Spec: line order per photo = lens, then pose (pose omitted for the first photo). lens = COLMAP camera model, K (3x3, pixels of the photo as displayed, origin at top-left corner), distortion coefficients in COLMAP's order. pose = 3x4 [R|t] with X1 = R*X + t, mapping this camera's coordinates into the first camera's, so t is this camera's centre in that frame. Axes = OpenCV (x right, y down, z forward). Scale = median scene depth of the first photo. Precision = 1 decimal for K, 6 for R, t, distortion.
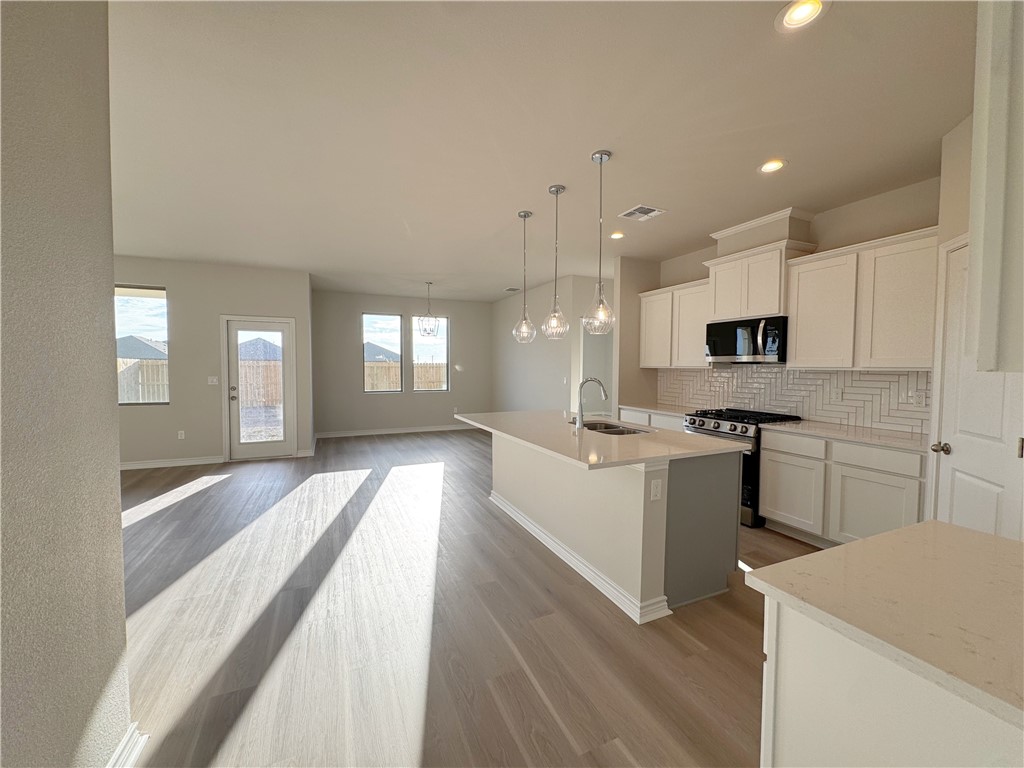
lens RADIAL K [[409.3, 0, 513.7], [0, 409.3, 383.1], [0, 0, 1]] dist [-0.003204, 0.000674]
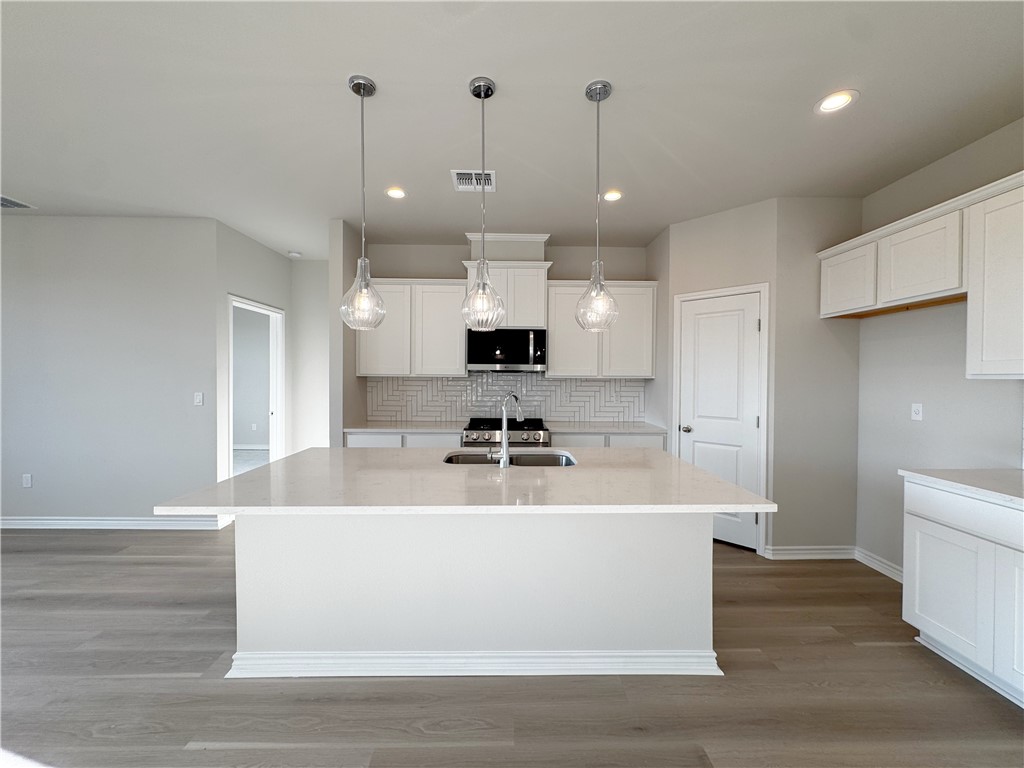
lens RADIAL K [[409.3, 0, 513.7], [0, 409.3, 383.1], [0, 0, 1]] dist [-0.003204, 0.000674]
pose [[0.397107, -0.018268, 0.917590, -0.339202], [0.033433, 0.999426, 0.005429, -0.023826], [-0.917163, 0.028522, 0.397490, 0.545593]]
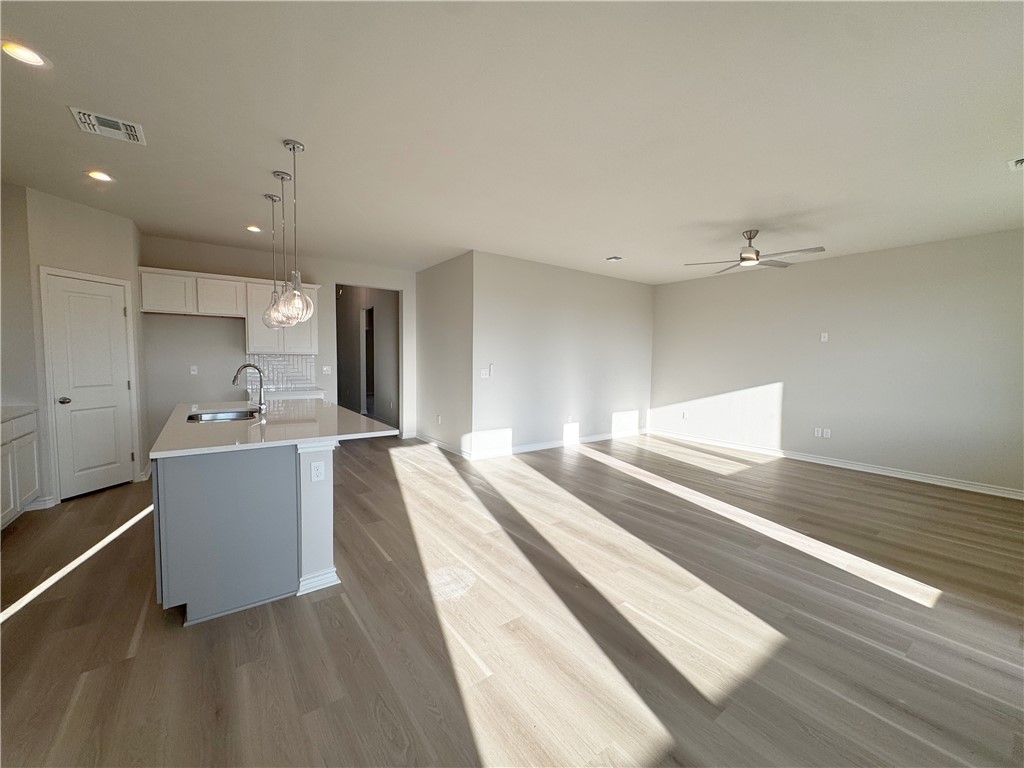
lens RADIAL K [[409.3, 0, 513.7], [0, 409.3, 383.1], [0, 0, 1]] dist [-0.003204, 0.000674]
pose [[-0.977814, -0.005944, -0.209390, -0.181933], [-0.027263, 0.994706, 0.099080, -0.062810], [0.207692, 0.102591, -0.972800, 1.612662]]
